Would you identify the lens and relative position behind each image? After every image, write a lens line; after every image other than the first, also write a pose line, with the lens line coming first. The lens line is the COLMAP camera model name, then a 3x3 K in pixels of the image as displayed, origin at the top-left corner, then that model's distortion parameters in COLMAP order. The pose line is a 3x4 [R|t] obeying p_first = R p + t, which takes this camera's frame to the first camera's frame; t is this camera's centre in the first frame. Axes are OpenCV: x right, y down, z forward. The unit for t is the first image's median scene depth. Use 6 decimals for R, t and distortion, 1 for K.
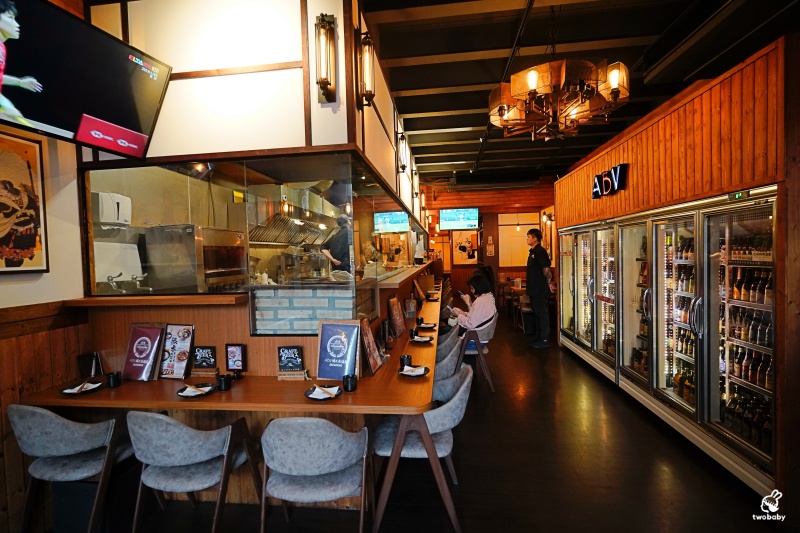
lens RADIAL K [[451.2, 0, 399.5], [0, 451.2, 267.6], [0, 0, 1]] dist [-0.014487, 0.002214]
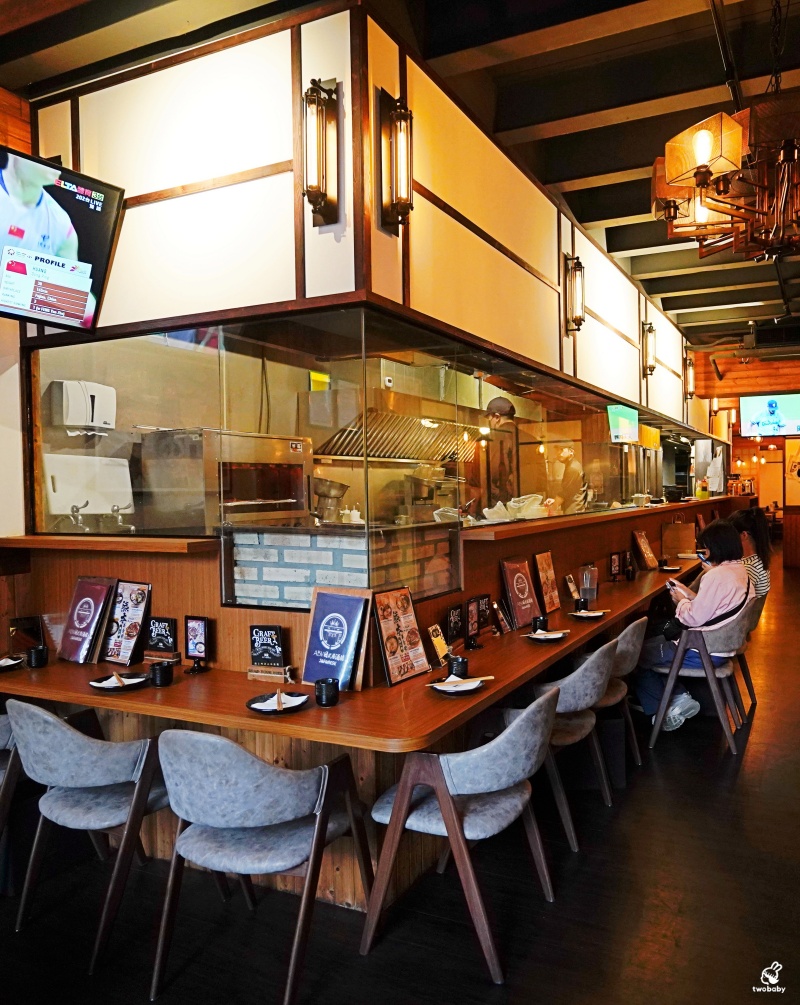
lens RADIAL K [[821.3, 0, 401.5], [0, 821.3, 503.3], [0, 0, 1]] dist [-0.000561, -0.028313]
pose [[0.947939, 0.025217, -0.317451, 0.269283], [-0.025949, 0.999661, 0.001925, 0.000347], [0.317392, 0.006413, 0.948273, -0.006022]]
